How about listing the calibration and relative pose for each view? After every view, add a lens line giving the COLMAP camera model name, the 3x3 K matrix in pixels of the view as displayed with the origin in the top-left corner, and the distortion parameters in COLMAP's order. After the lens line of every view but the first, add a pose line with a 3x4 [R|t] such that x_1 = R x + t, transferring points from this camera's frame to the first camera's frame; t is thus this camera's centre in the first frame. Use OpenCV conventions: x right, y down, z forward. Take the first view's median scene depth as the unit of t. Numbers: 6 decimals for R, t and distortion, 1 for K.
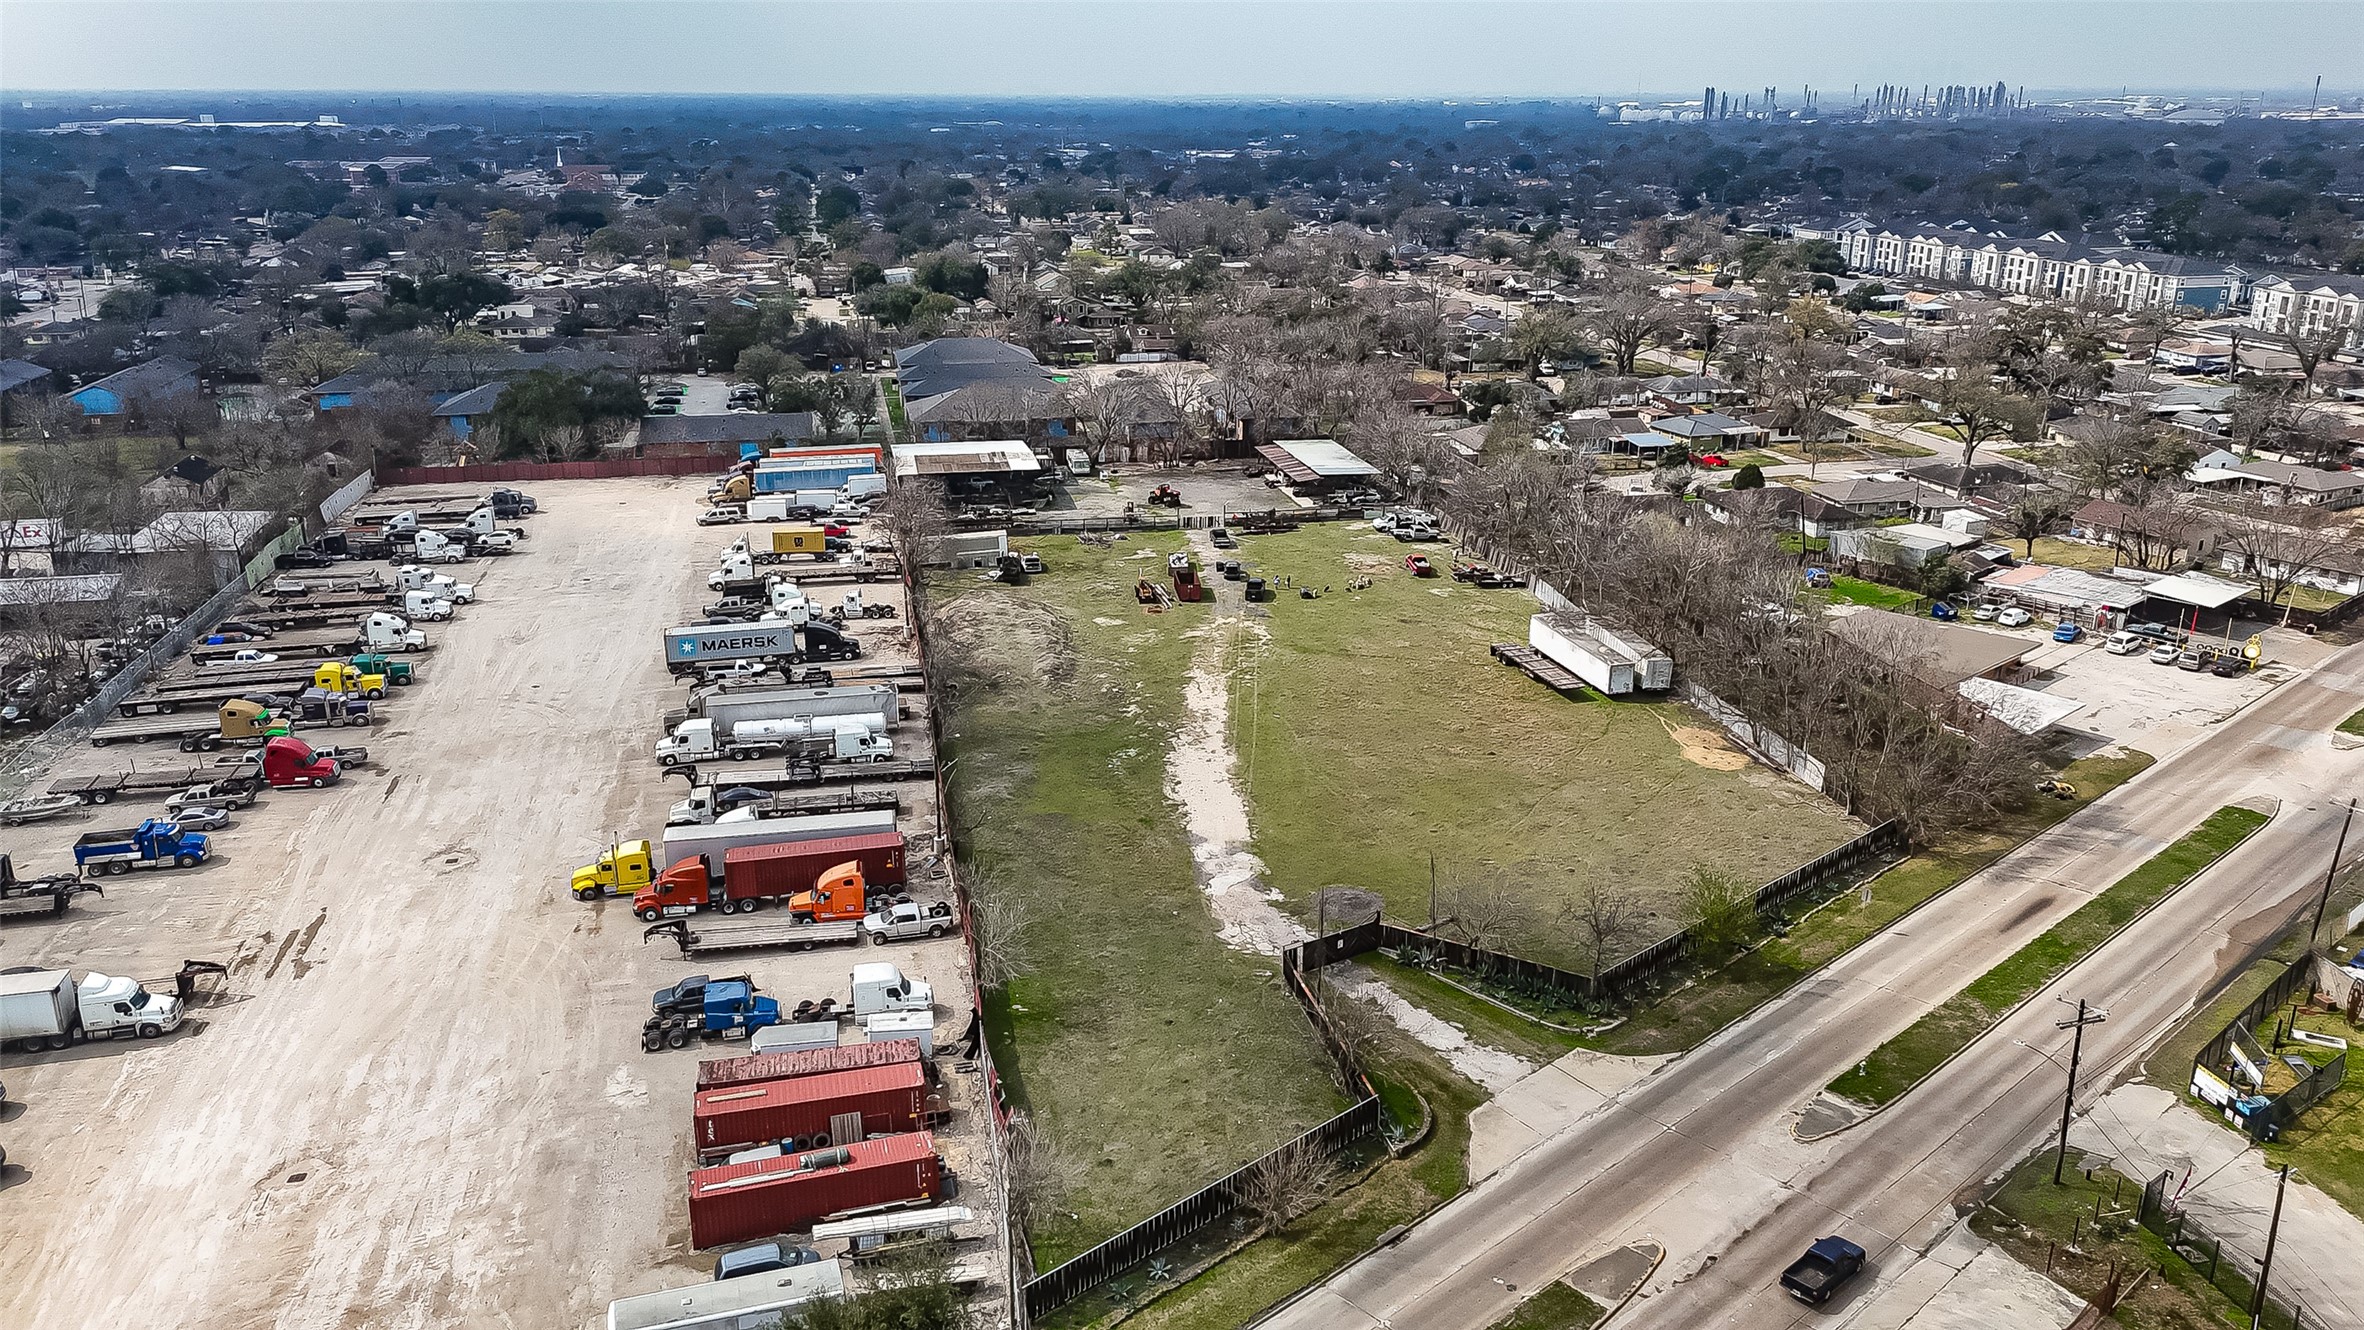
lens RADIAL K [[1735.9, 0, 1178.7], [0, 1735.9, 659.7], [0, 0, 1]] dist [0.090523, -0.091424]
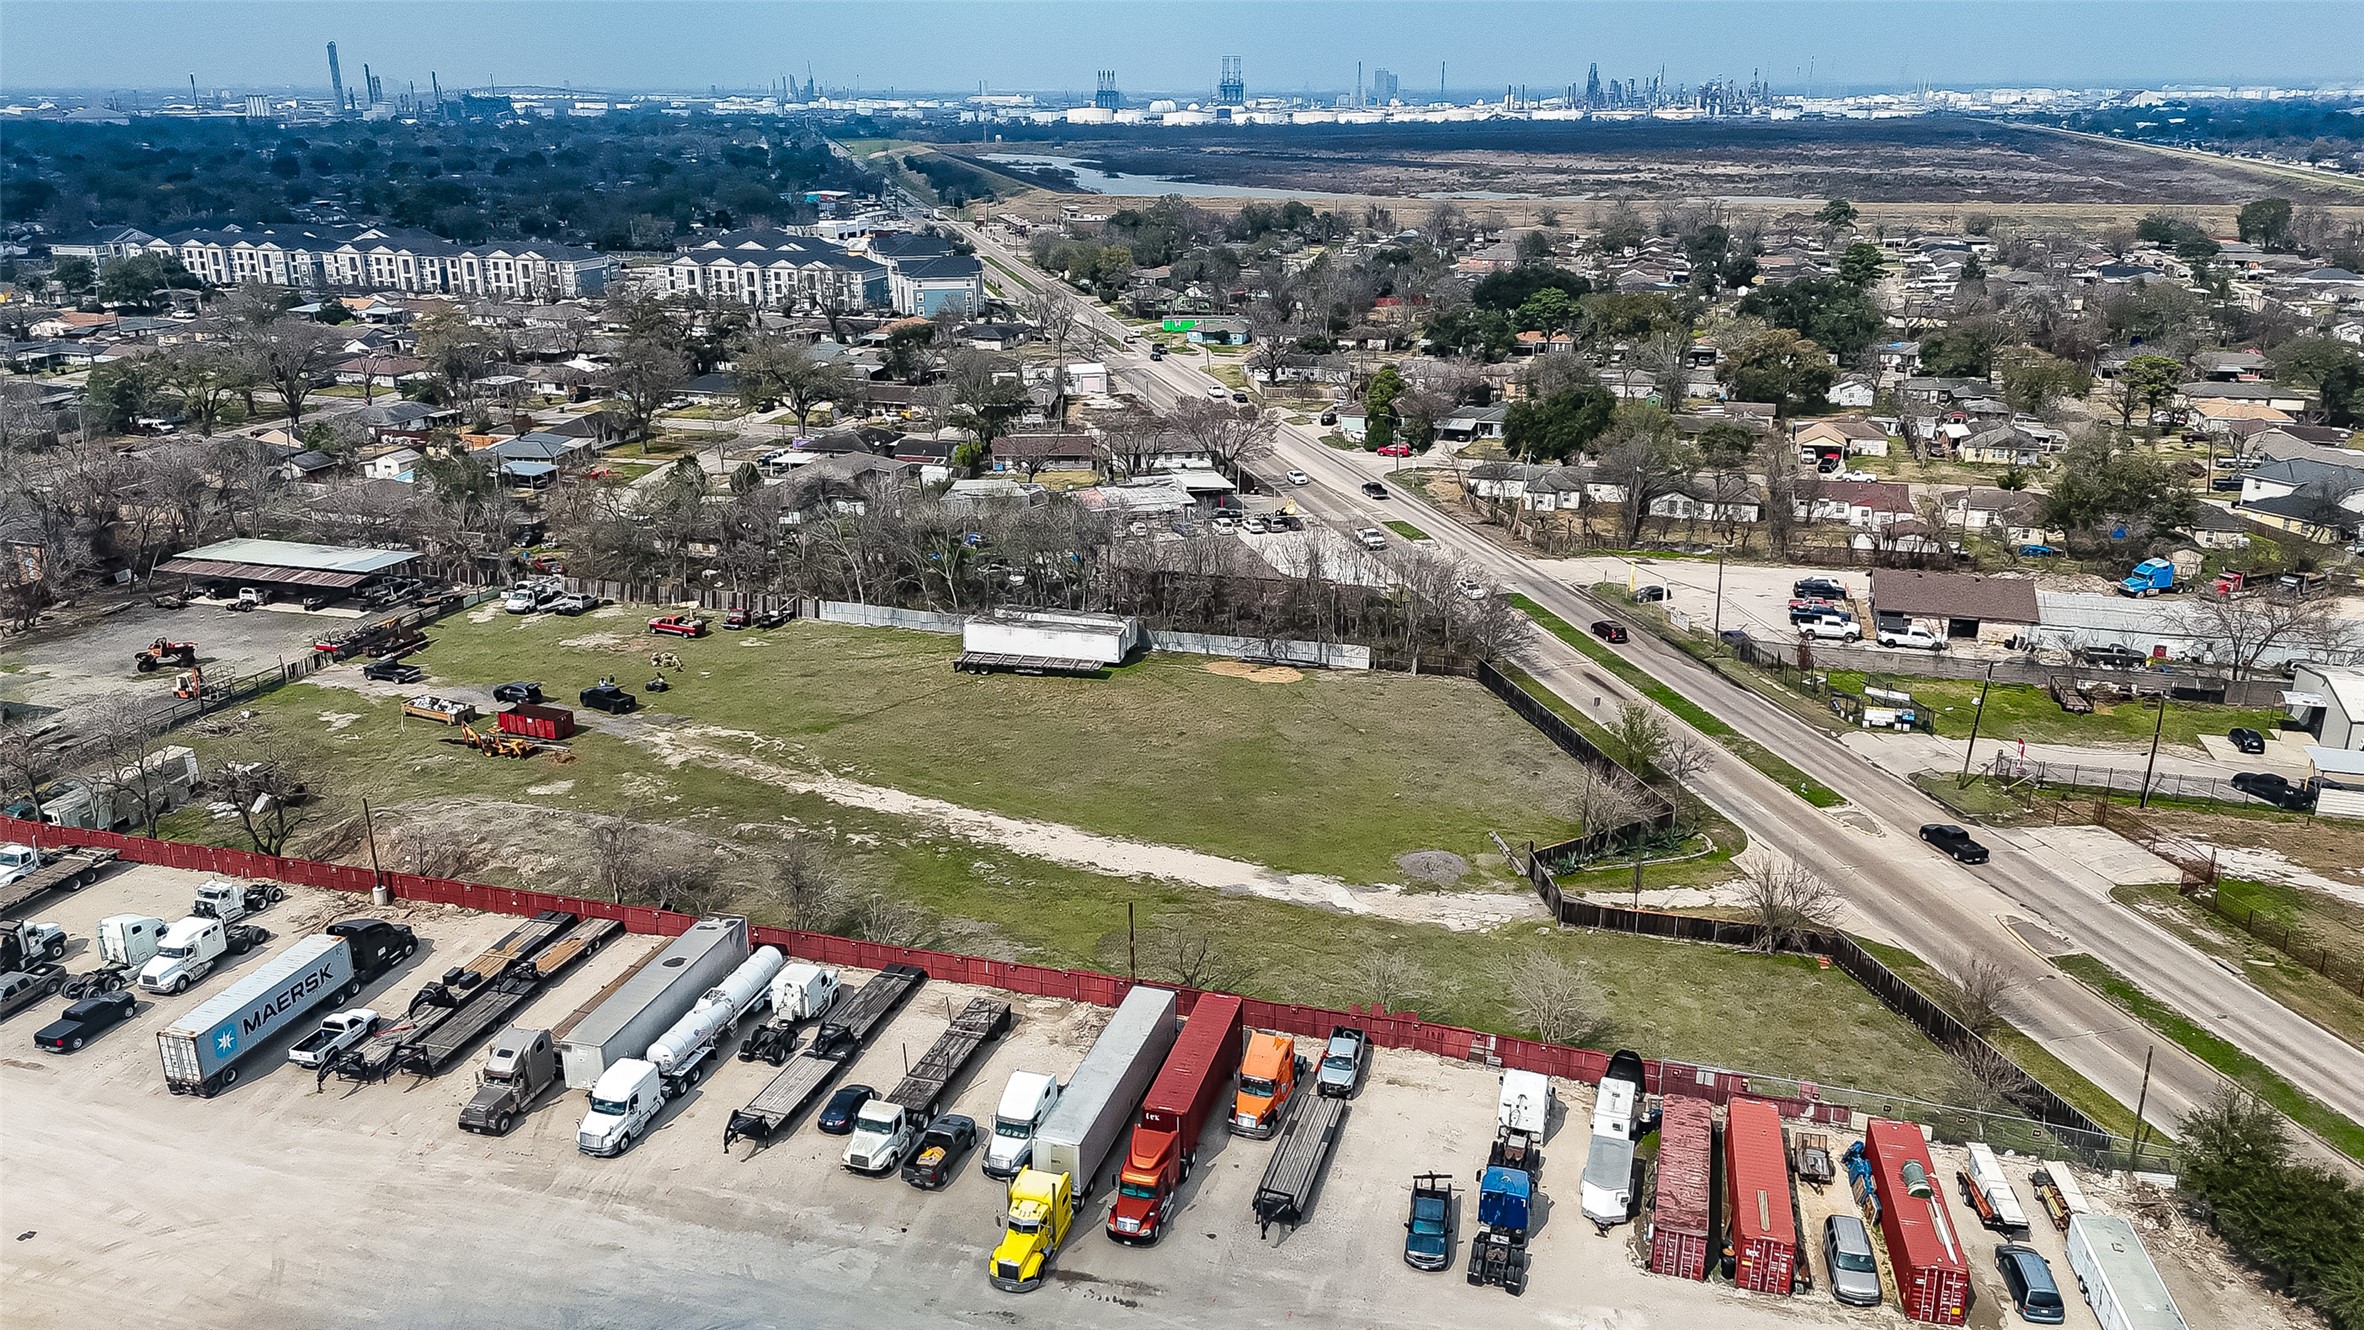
lens RADIAL K [[1735.9, 0, 1178.7], [0, 1735.9, 659.7], [0, 0, 1]] dist [0.090523, -0.091424]
pose [[0.470925, -0.277409, 0.837421, -0.651248], [0.276827, 0.947792, 0.158297, -0.146421], [-0.837613, 0.157274, 0.523133, 0.453955]]
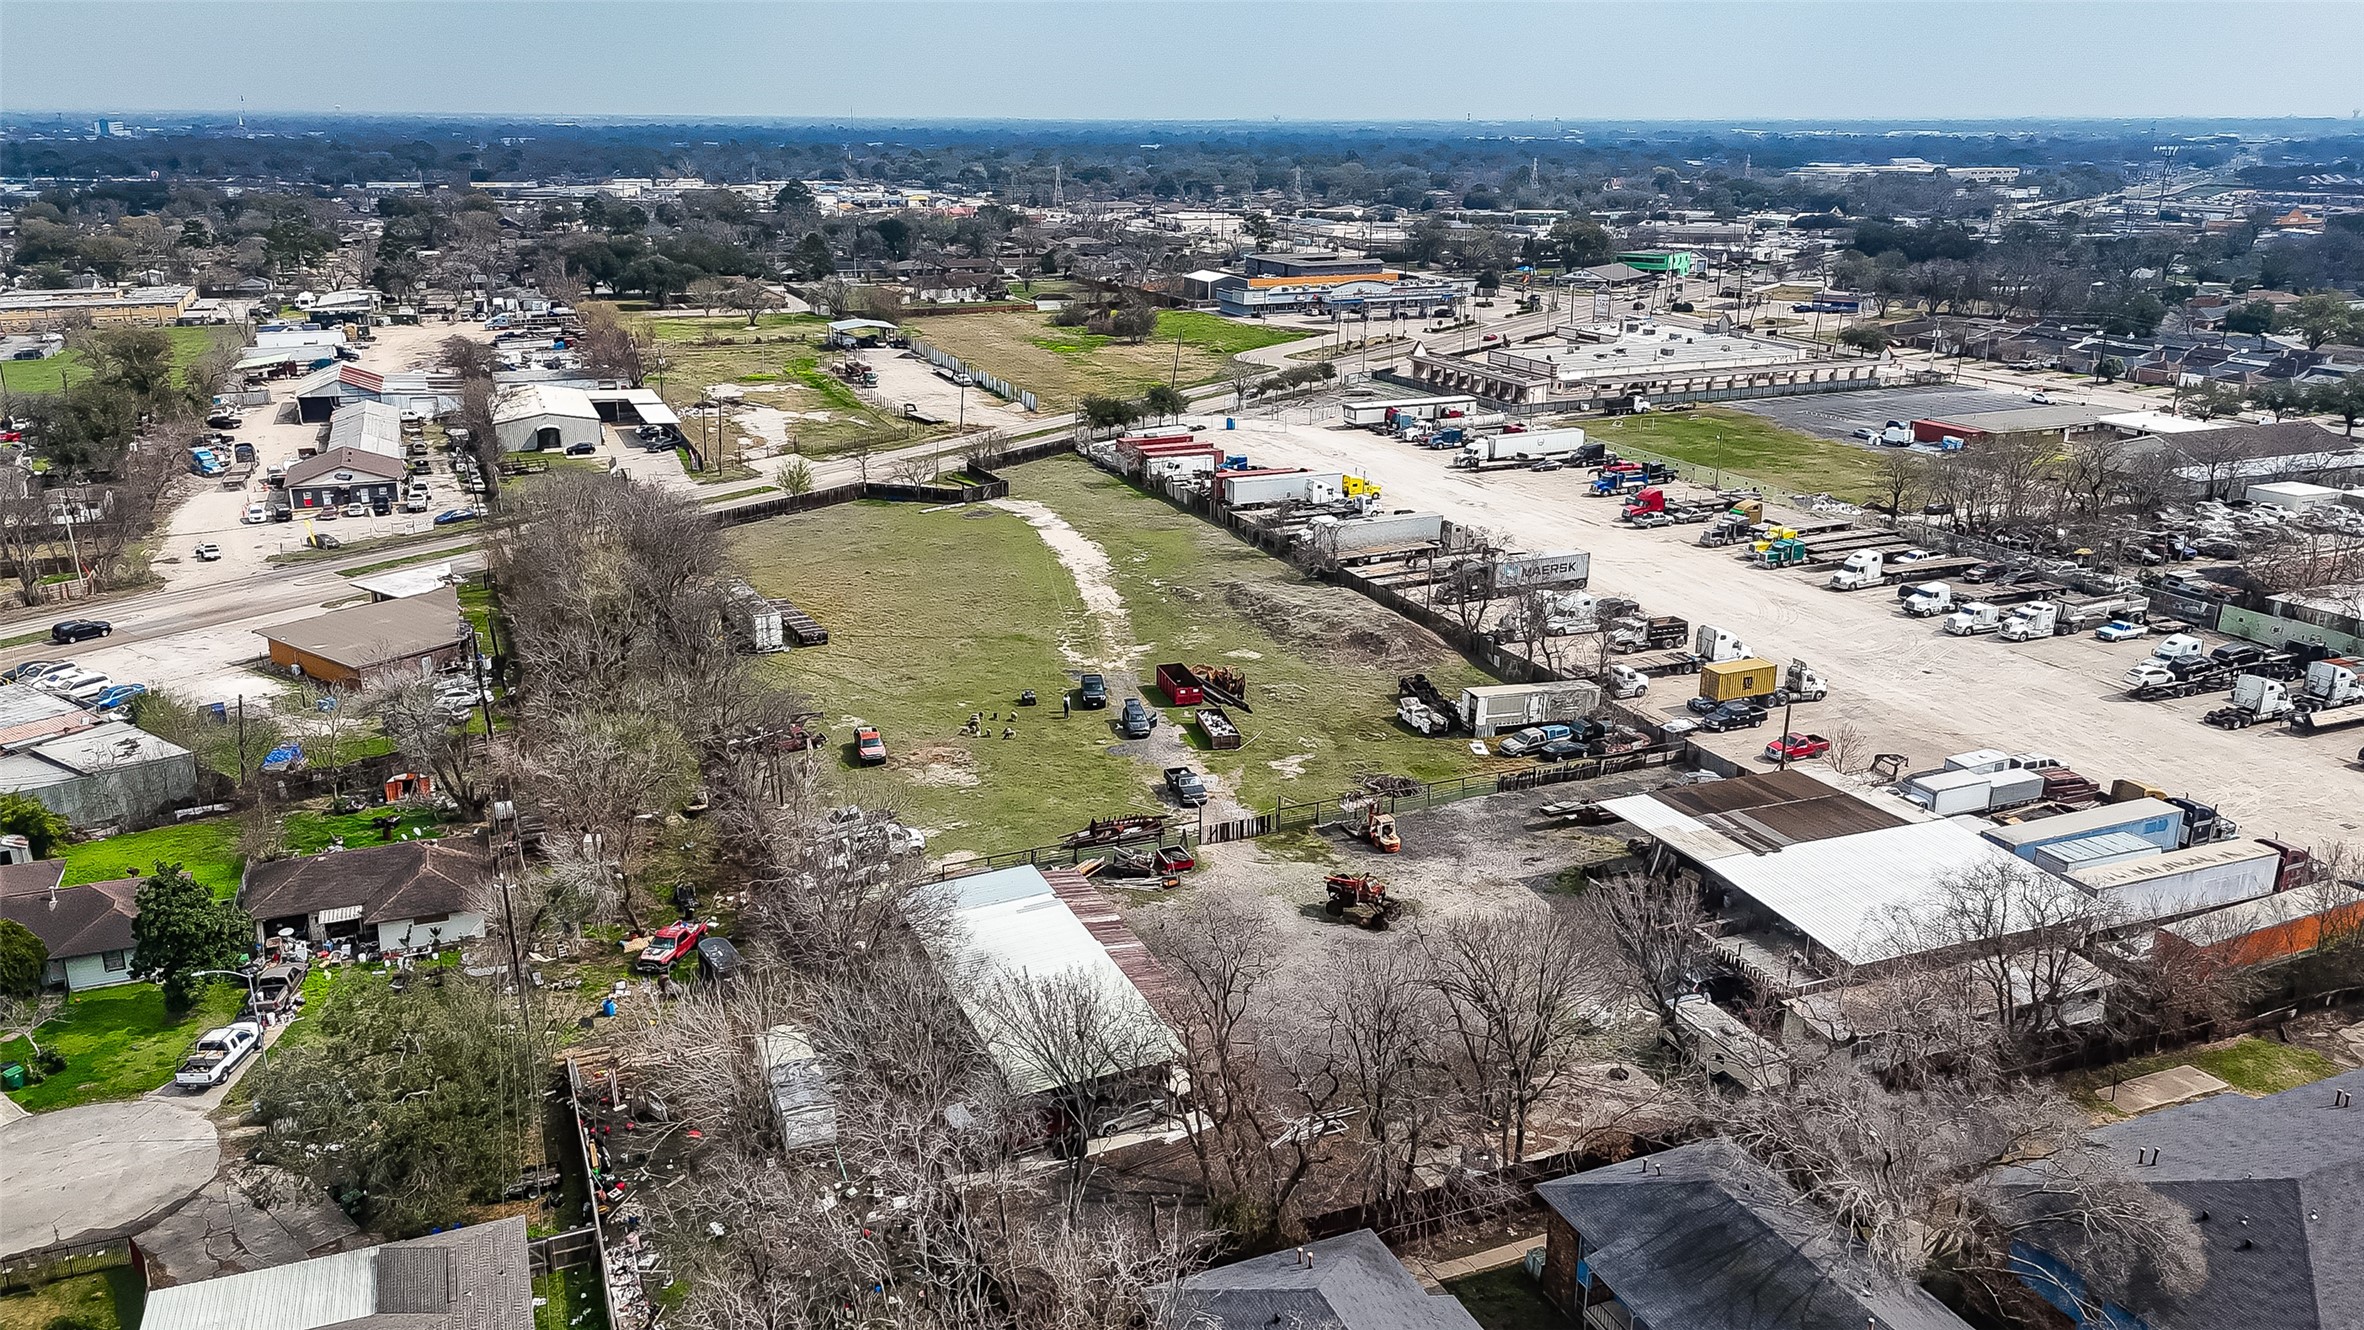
lens RADIAL K [[1735.9, 0, 1178.7], [0, 1735.9, 659.7], [0, 0, 1]] dist [0.090523, -0.091424]
pose [[-0.980545, 0.055812, -0.188190, 0.197742], [-0.063761, 0.816176, 0.574275, -0.652597], [0.185648, 0.575102, -0.796739, 2.095686]]
